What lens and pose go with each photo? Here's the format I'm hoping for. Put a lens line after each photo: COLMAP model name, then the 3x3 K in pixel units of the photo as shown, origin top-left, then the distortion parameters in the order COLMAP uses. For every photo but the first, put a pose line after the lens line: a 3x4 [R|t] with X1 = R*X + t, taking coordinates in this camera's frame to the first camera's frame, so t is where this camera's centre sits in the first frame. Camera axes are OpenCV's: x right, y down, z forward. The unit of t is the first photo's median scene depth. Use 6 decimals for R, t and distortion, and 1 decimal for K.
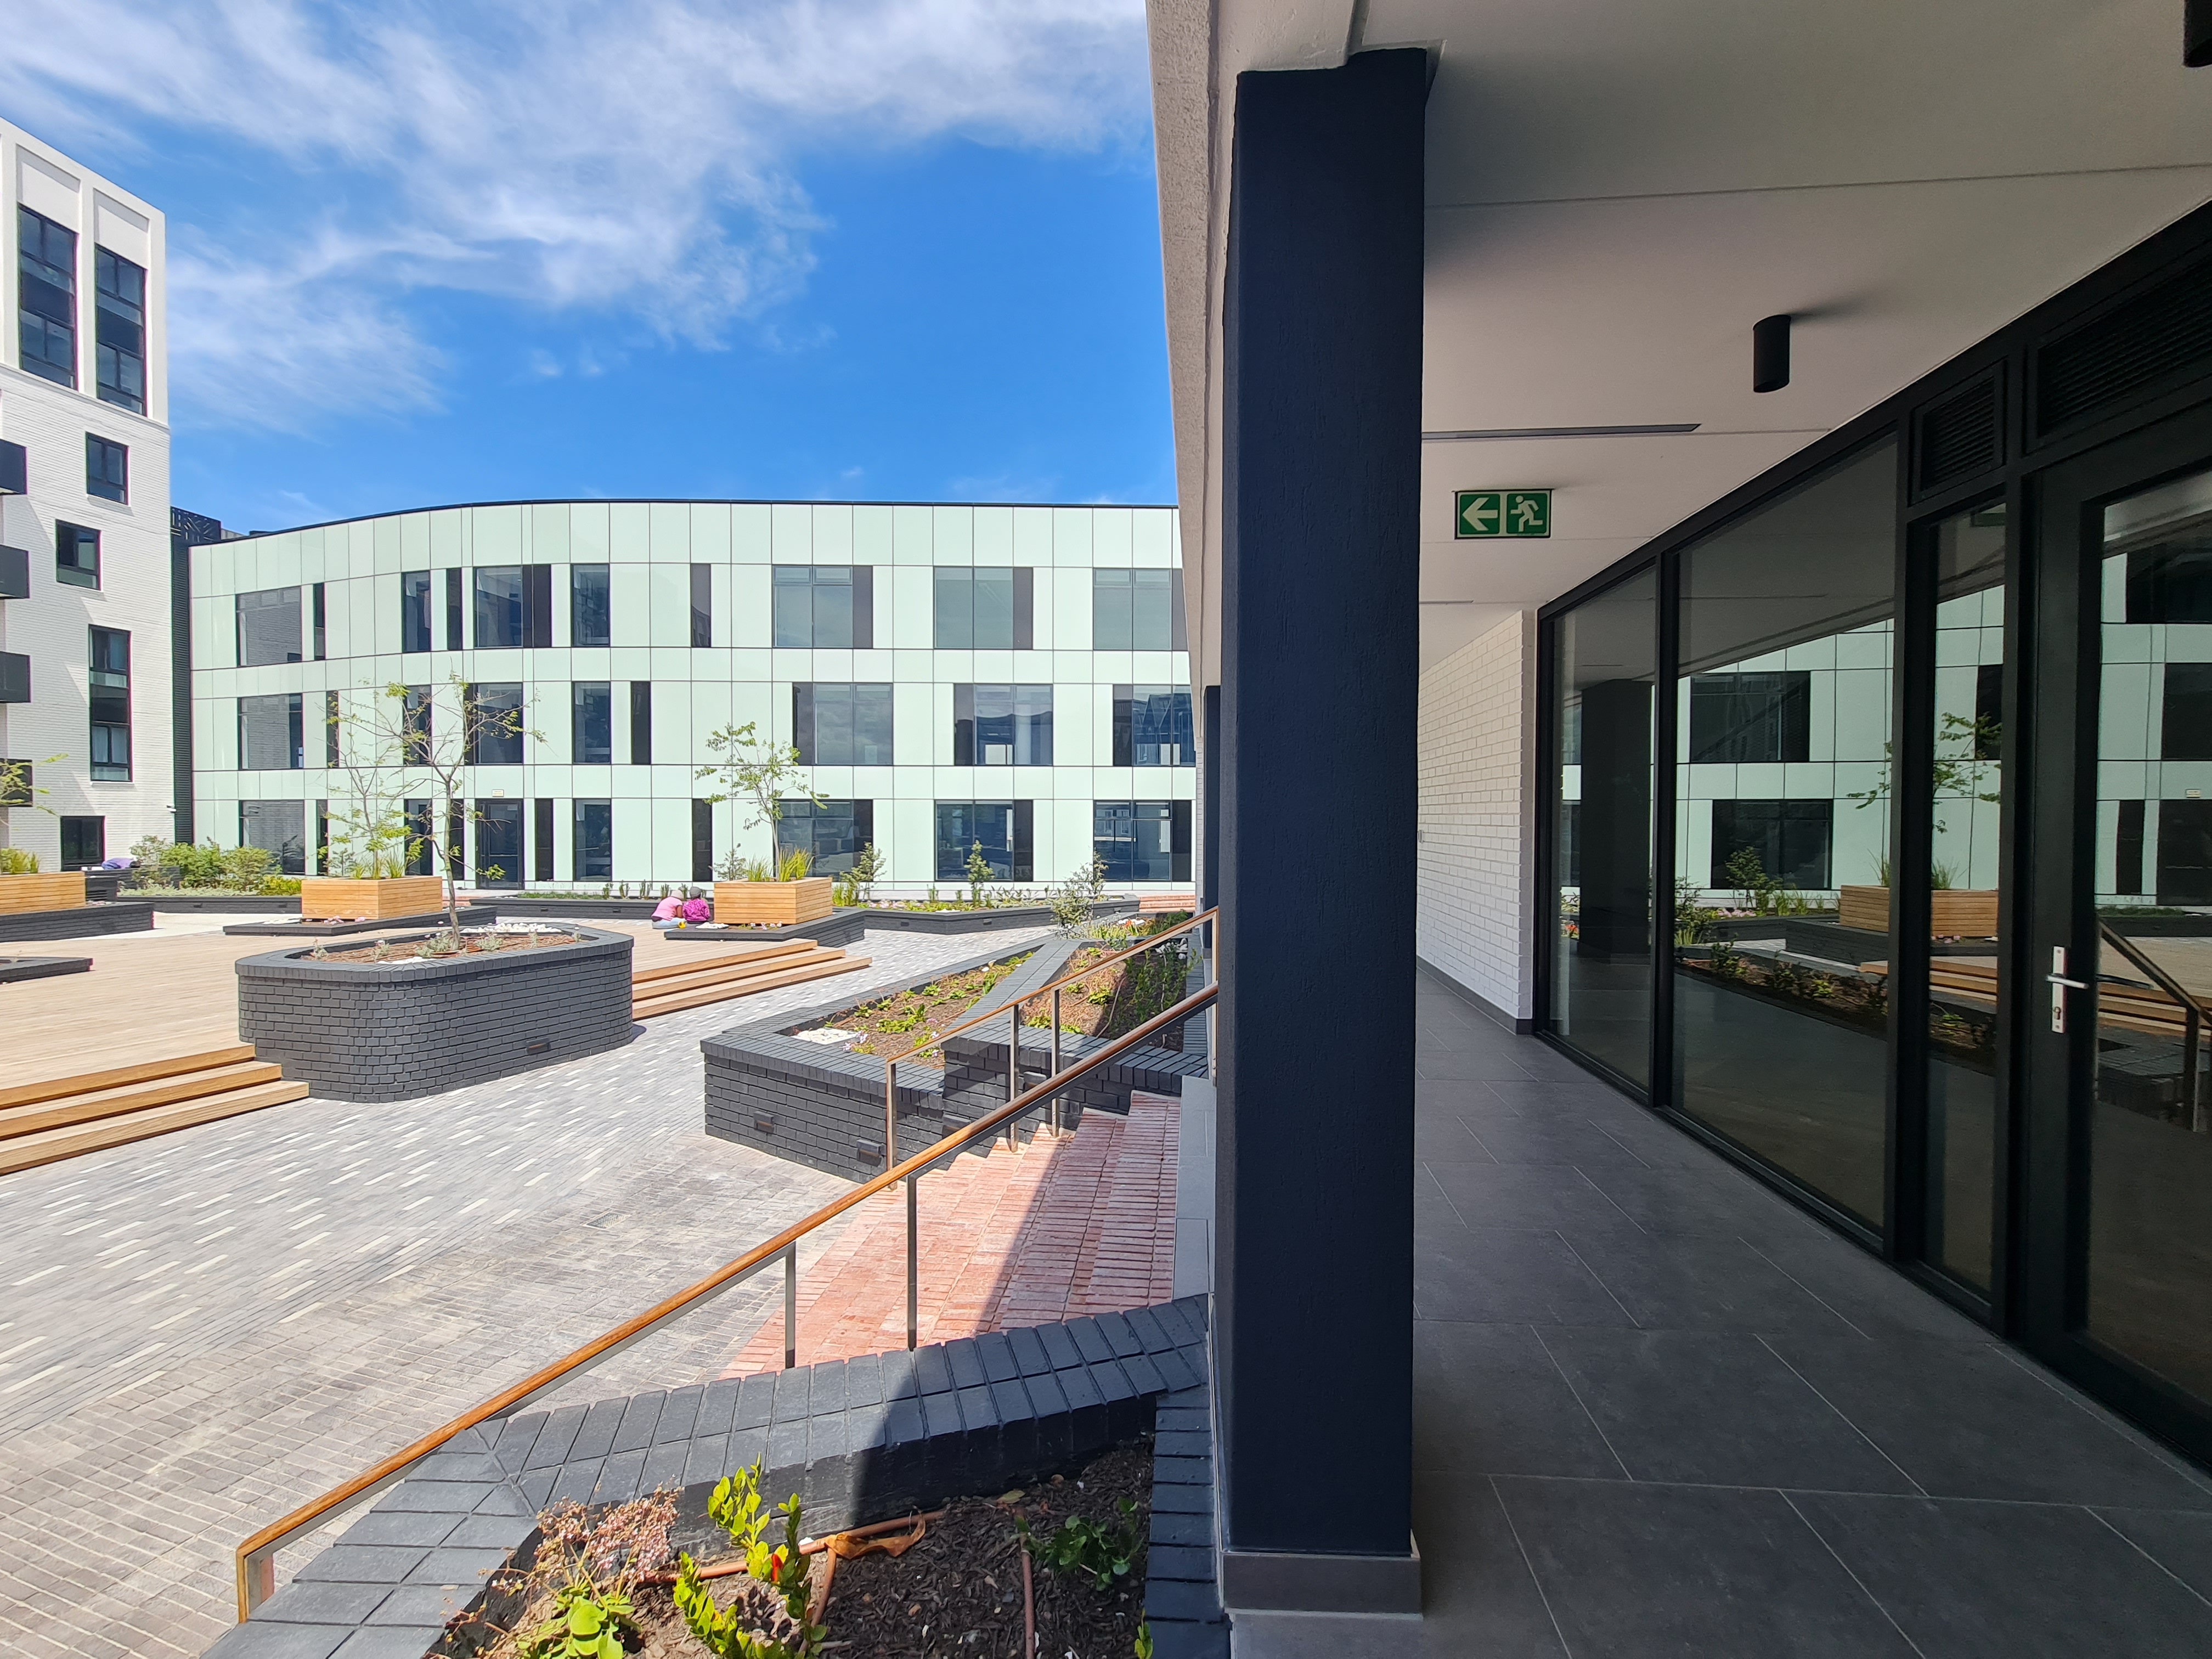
lens RADIAL K [[897.5, 0, 1116.6], [0, 897.5, 833.7], [0, 0, 1]] dist [-0.001344, -0.000219]
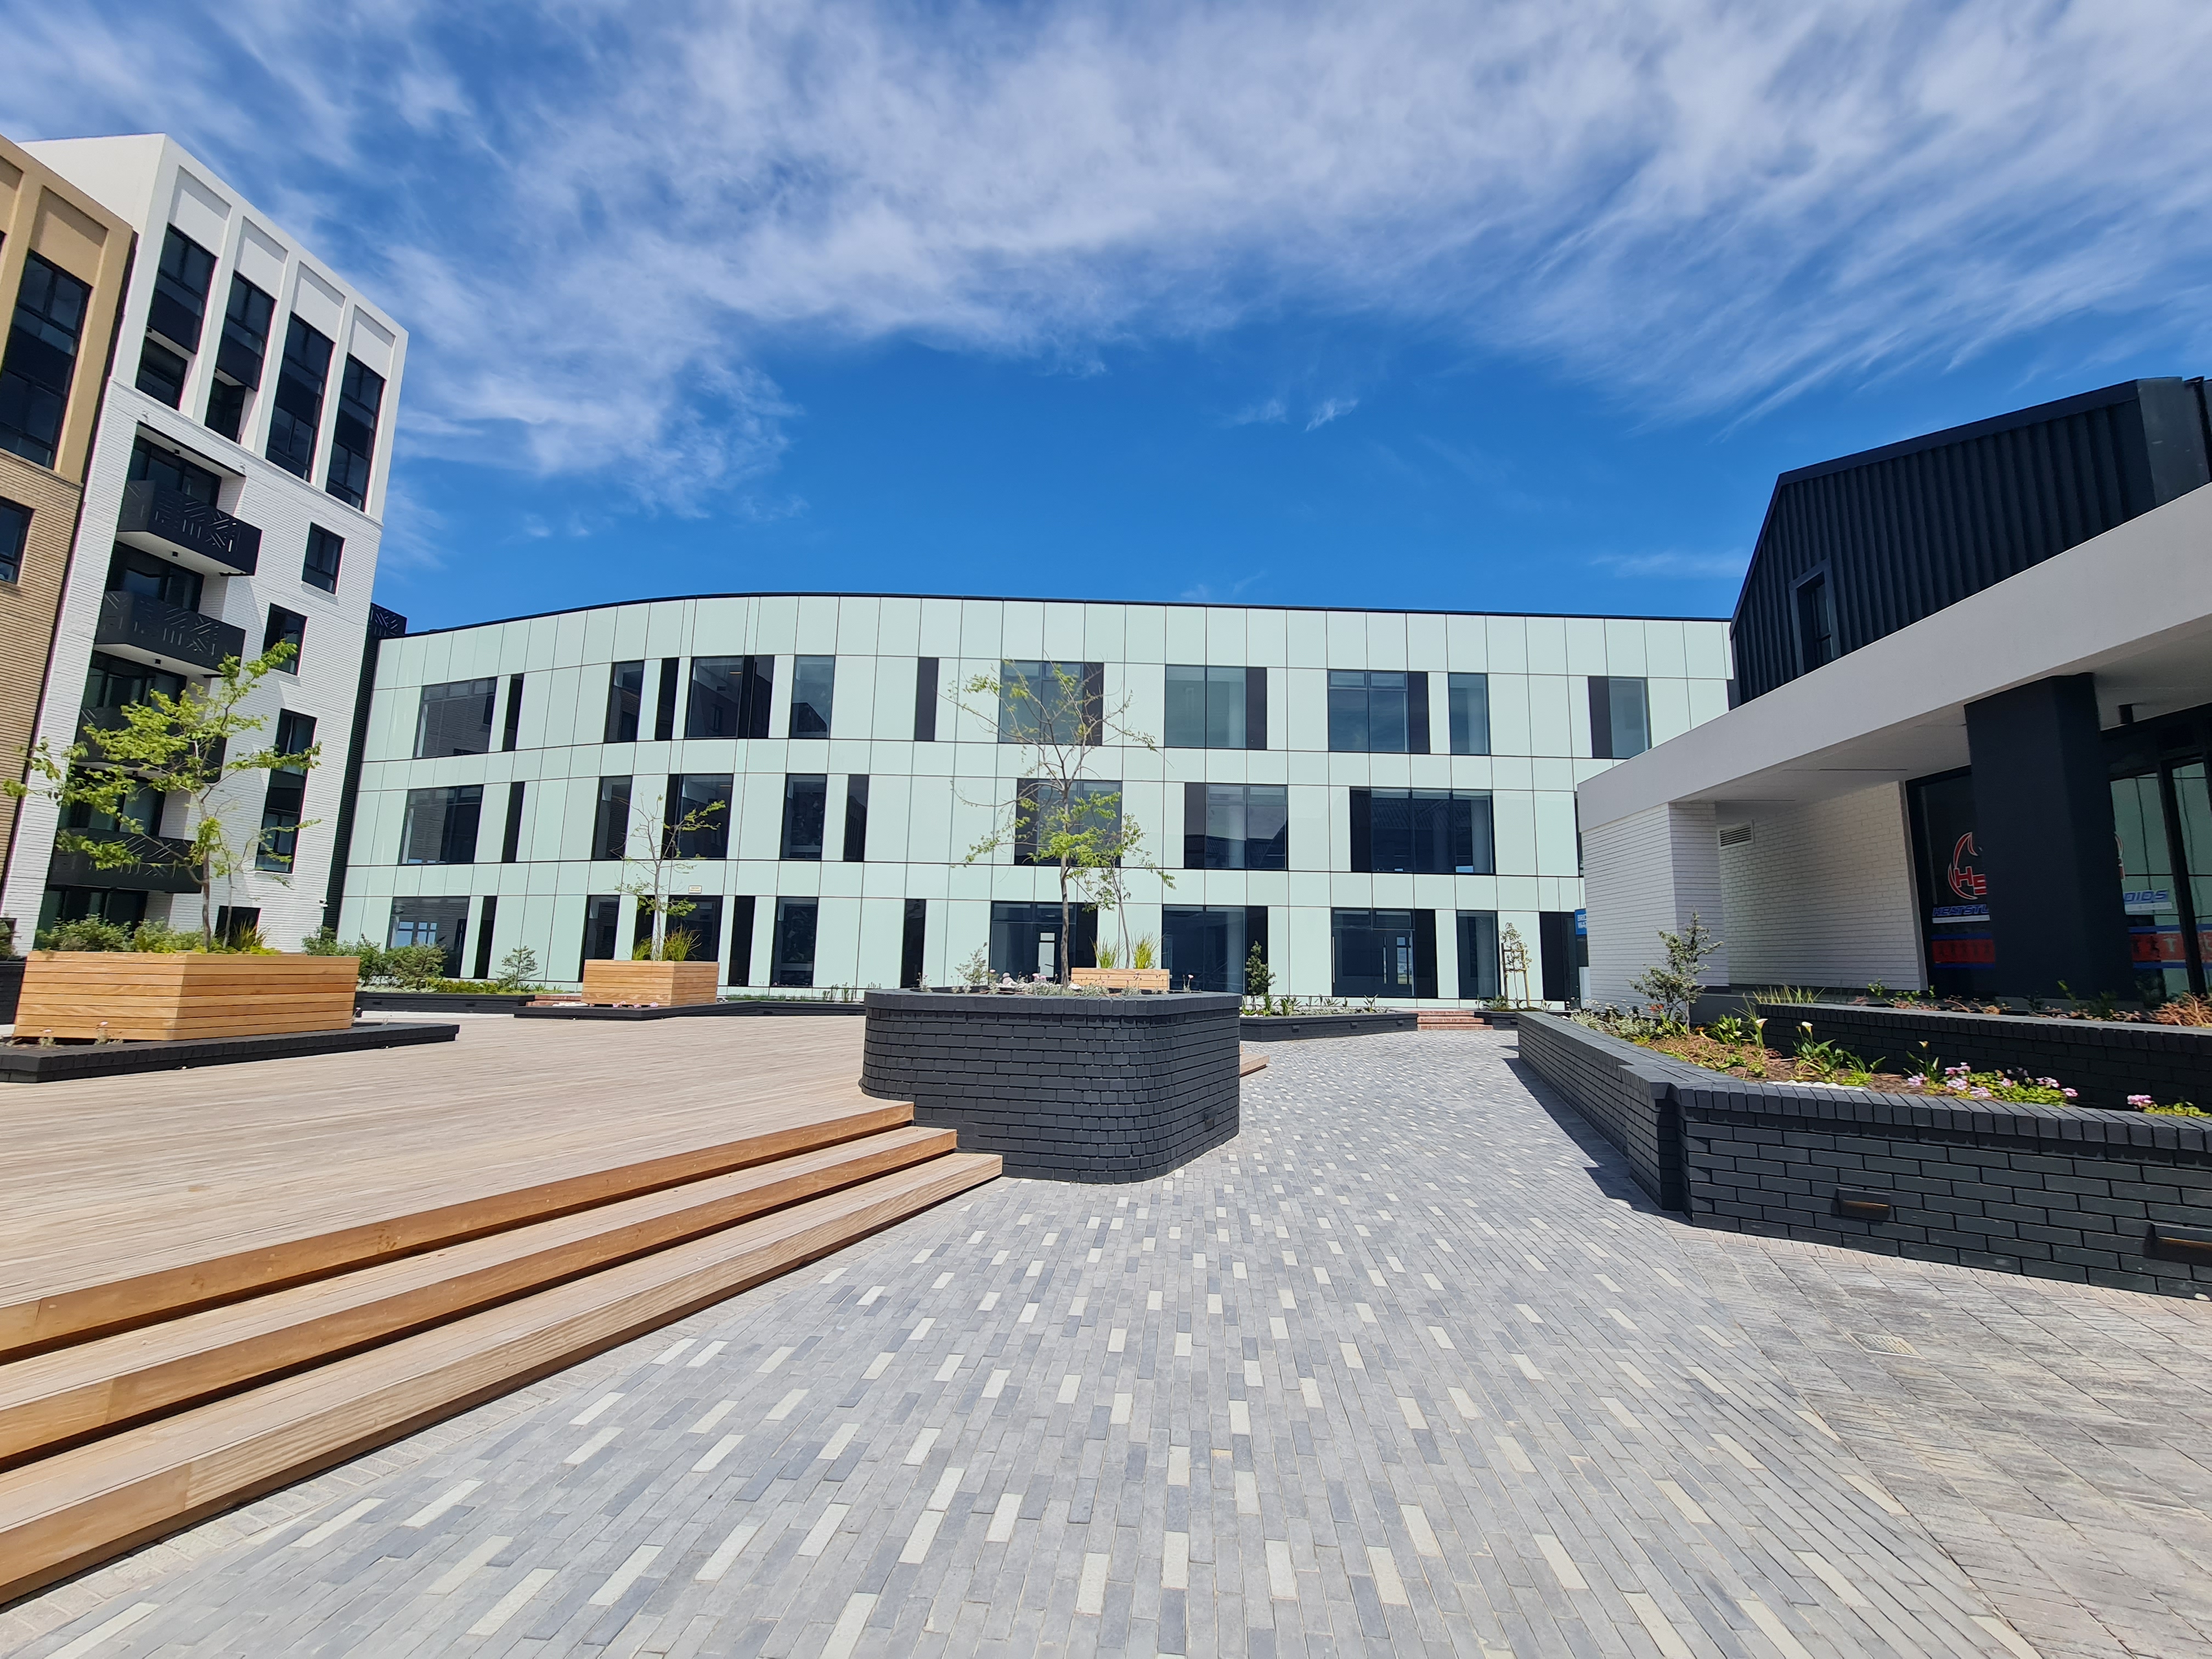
lens RADIAL K [[896.4, 0, 1123.6], [0, 896.4, 830.7], [0, 0, 1]] dist [0.000992, 0.000490]
pose [[0.999856, 0.016966, 0.000418, -0.246708], [-0.016665, 0.986178, -0.164852, 0.040985], [-0.003209, 0.164821, 0.986318, 0.069003]]
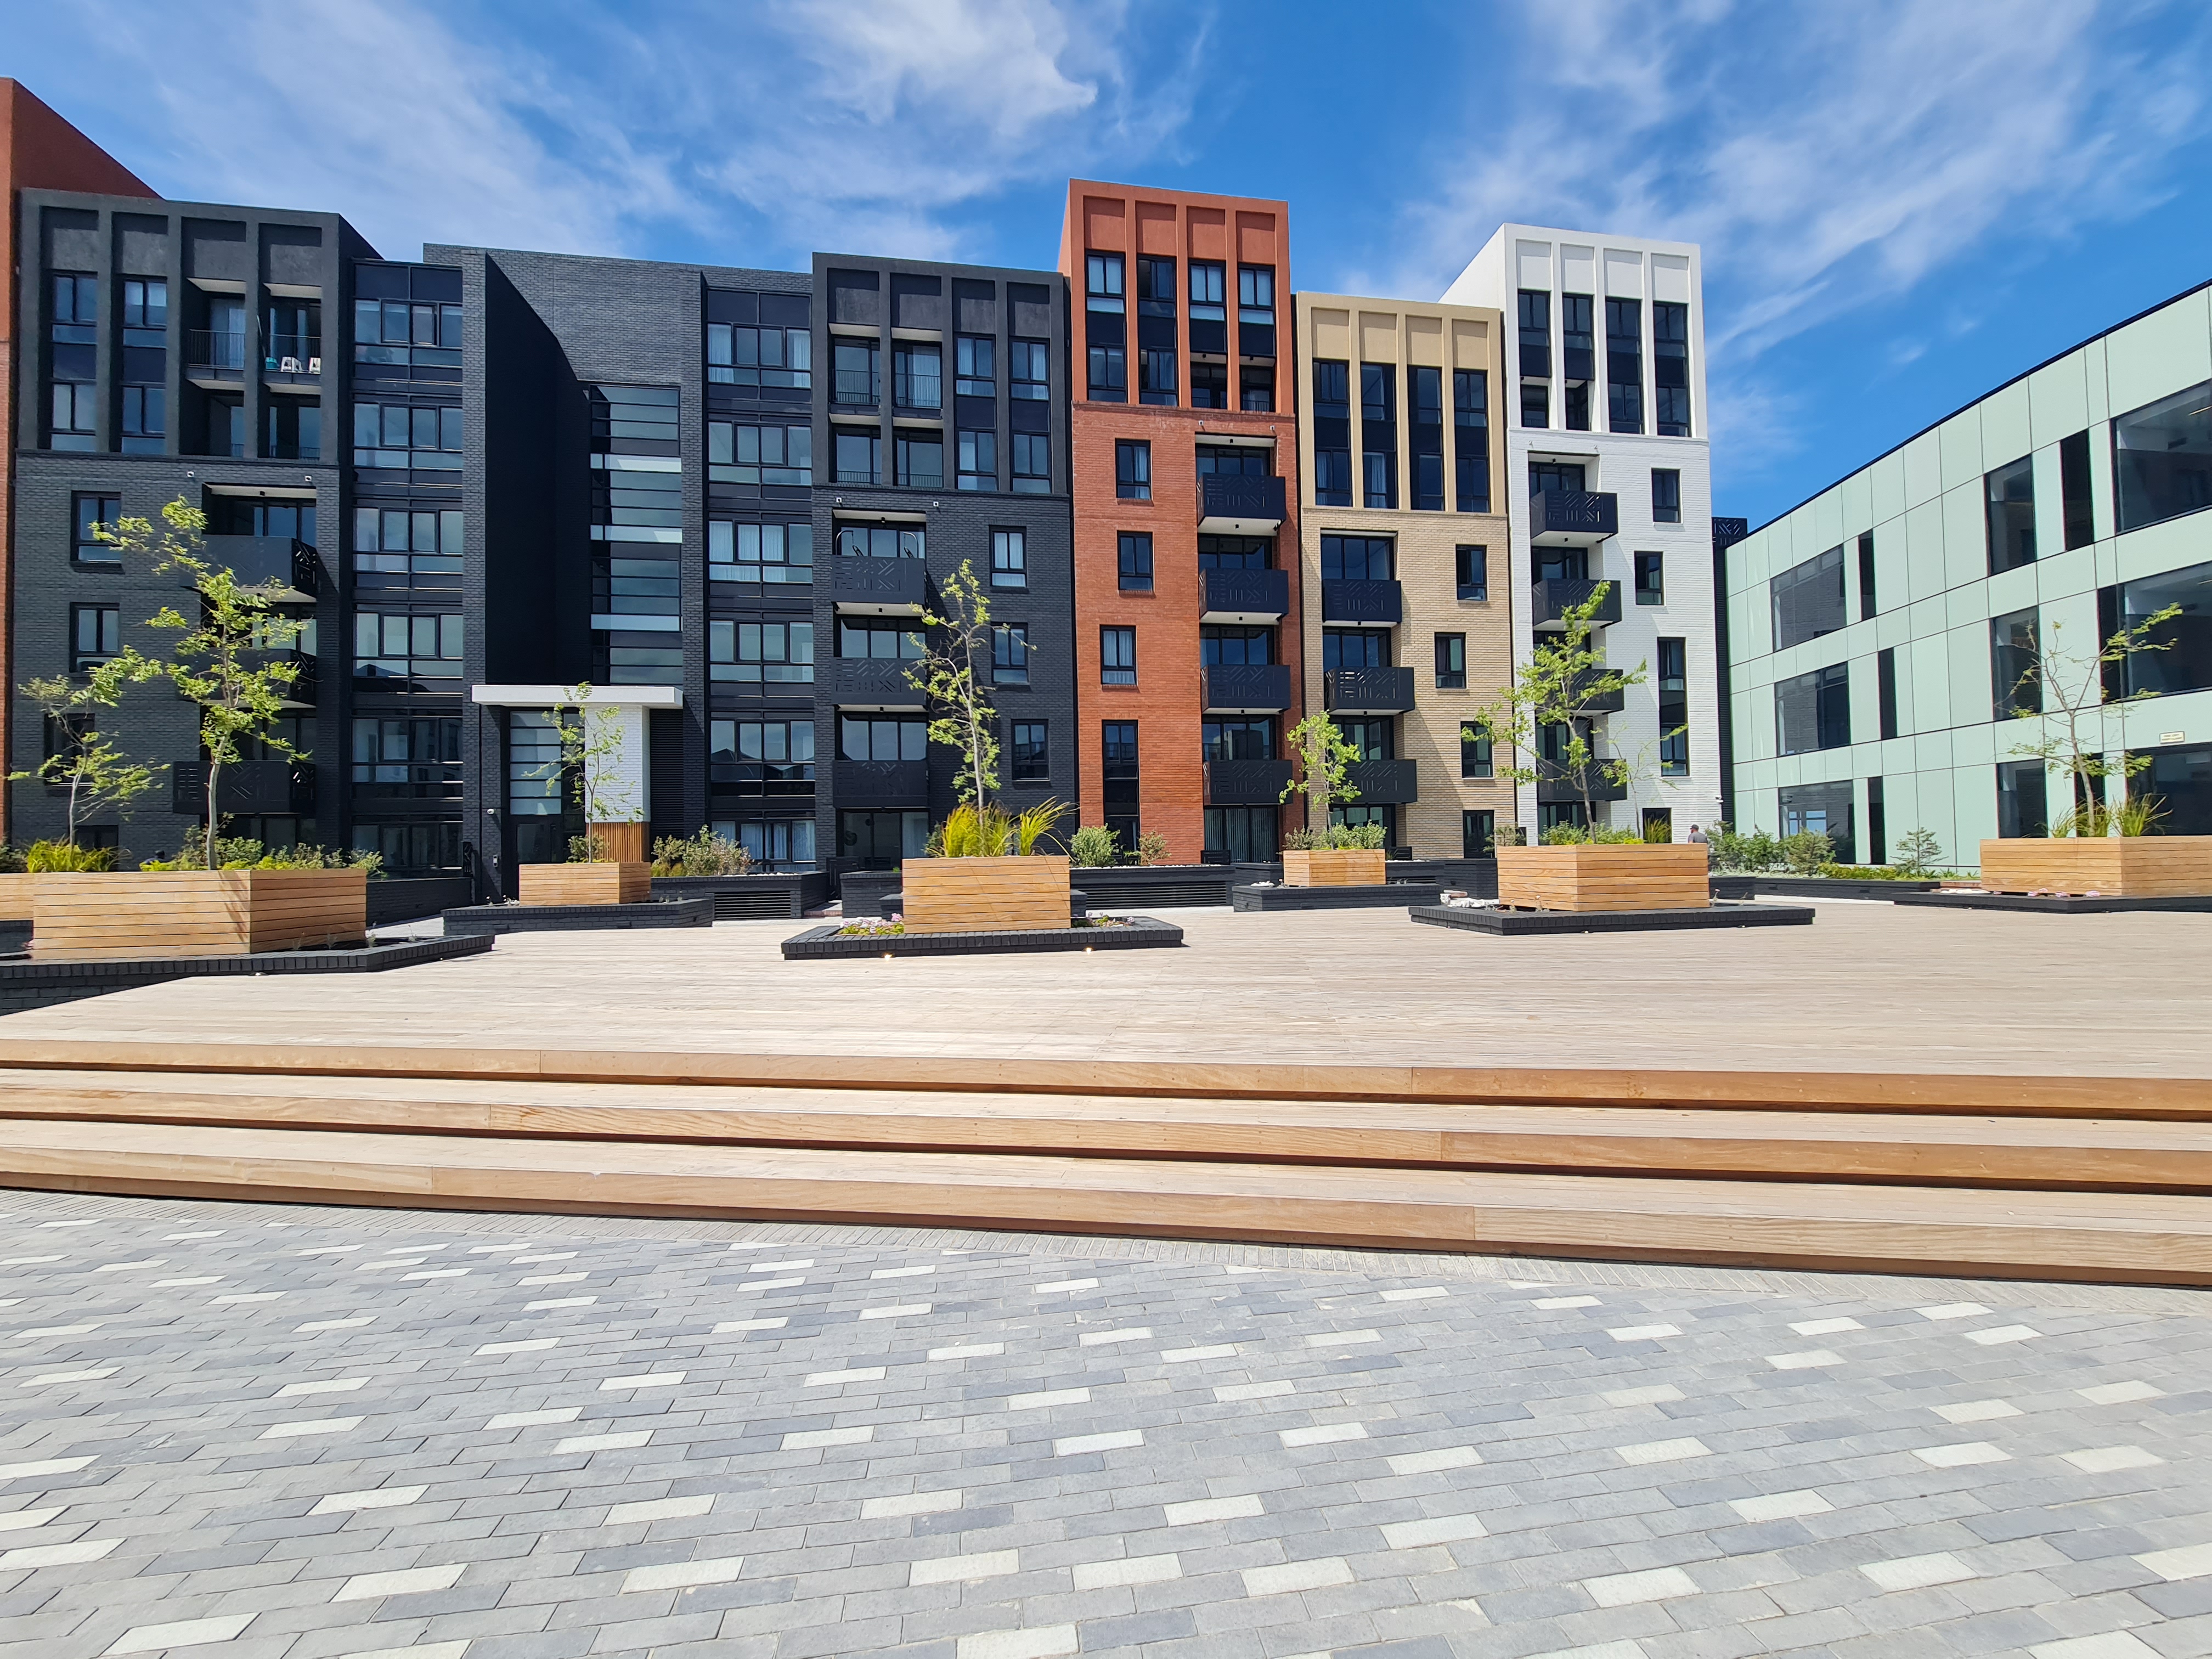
lens RADIAL K [[896.4, 0, 1123.6], [0, 896.4, 830.7], [0, 0, 1]] dist [0.000992, 0.000490]
pose [[0.240029, -0.031010, -0.970270, -0.234385], [0.002926, 0.999508, -0.031221, 0.042341], [0.970761, 0.004655, 0.240001, 0.087418]]
